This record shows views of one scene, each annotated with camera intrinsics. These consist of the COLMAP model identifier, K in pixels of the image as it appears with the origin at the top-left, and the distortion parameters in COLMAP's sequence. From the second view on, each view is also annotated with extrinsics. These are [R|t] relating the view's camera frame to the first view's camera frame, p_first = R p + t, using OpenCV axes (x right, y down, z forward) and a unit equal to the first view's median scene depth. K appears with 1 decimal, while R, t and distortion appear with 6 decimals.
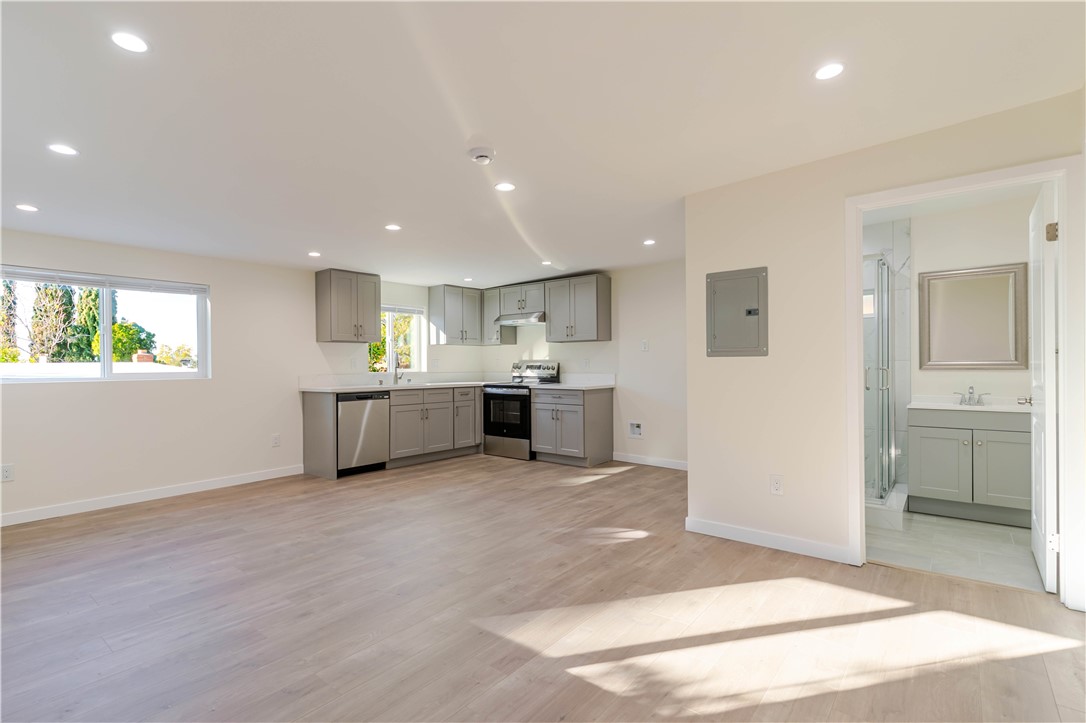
lens RADIAL K [[522.3, 0, 535.8], [0, 522.3, 359.9], [0, 0, 1]] dist [0.000564, -0.000506]
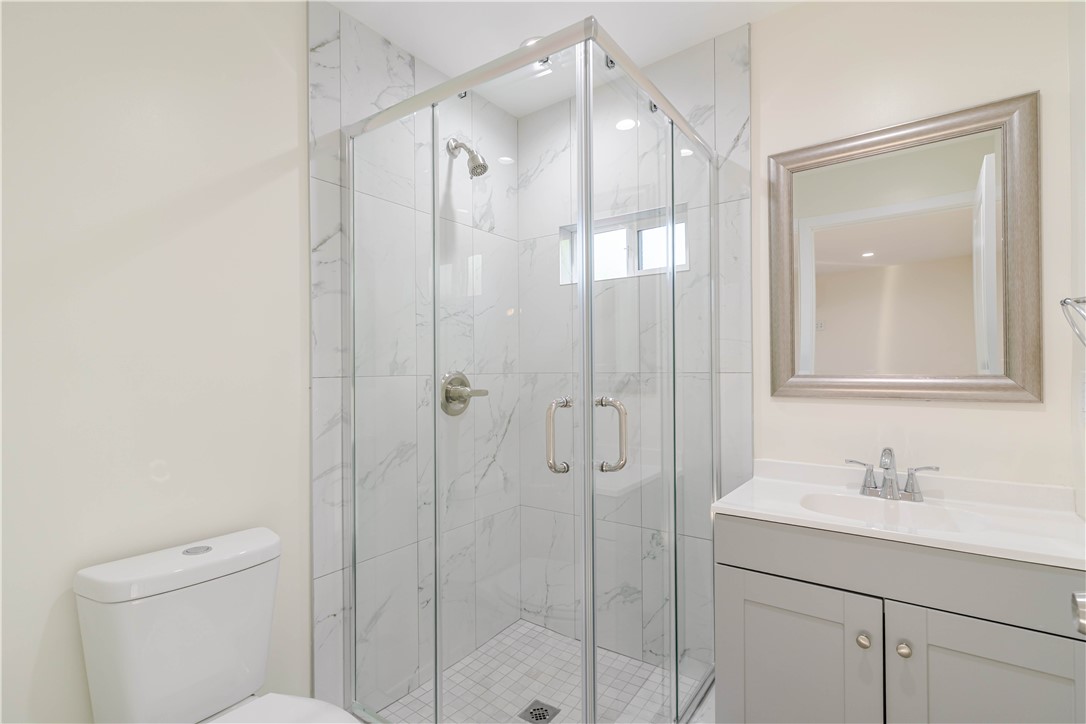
lens RADIAL K [[522.3, 0, 536.2], [0, 522.3, 363.7], [0, 0, 1]] dist [0.000564, -0.000506]
pose [[0.998243, 0.004778, 0.059060, 0.561986], [-0.004330, 0.999961, -0.007719, -0.003040], [-0.059095, 0.007450, 0.998225, 0.645425]]
